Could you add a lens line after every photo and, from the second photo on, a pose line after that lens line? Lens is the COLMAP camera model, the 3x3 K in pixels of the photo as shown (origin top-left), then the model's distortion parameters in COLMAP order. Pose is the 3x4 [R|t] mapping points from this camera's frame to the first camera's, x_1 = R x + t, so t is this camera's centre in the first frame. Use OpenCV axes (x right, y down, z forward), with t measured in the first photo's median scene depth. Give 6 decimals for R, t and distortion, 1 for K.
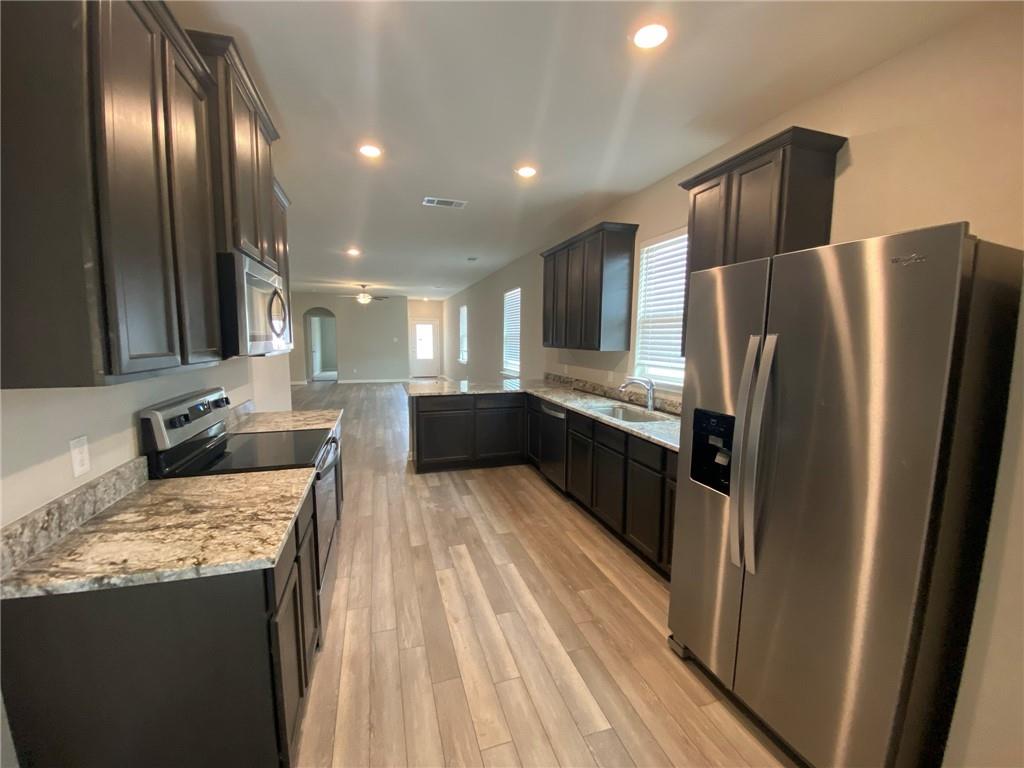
lens RADIAL K [[418.2, 0, 508.1], [0, 418.2, 384.2], [0, 0, 1]] dist [0.019082, -0.019686]
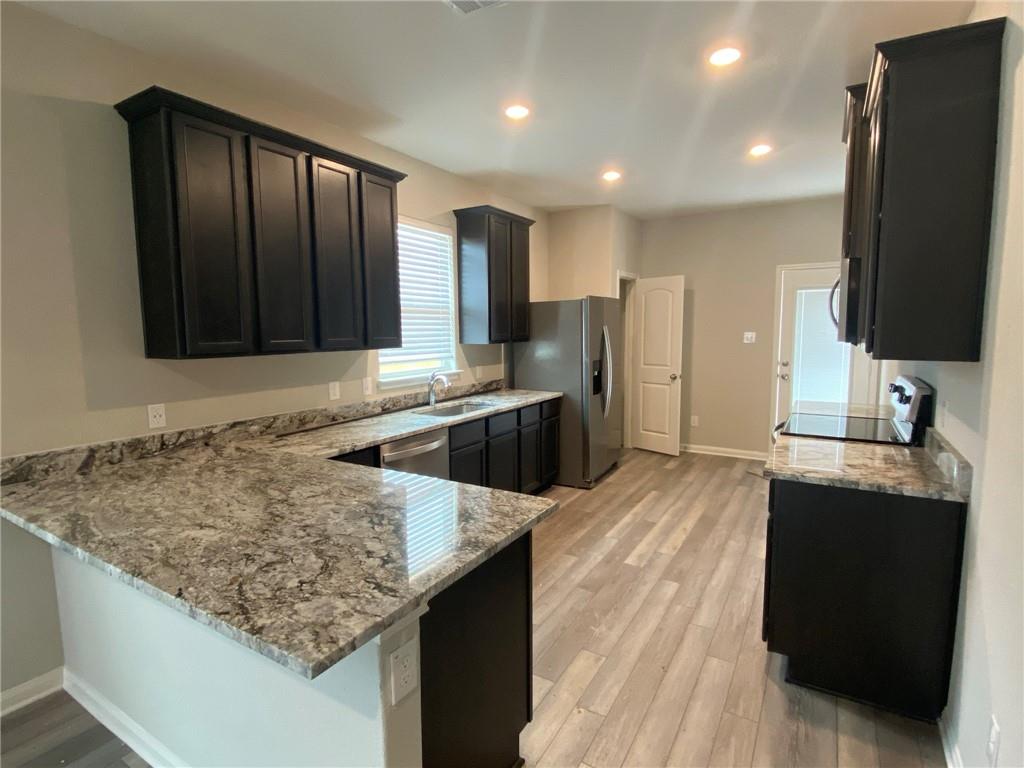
lens RADIAL K [[514.2, 0, 509.8], [0, 514.2, 381.3], [0, 0, 1]] dist [0.001415, 0.000045]
pose [[-0.660695, -0.081952, 0.746168, -0.708945], [0.089660, 0.978291, 0.186836, -0.212366], [-0.745281, 0.190343, -0.639004, 1.765969]]
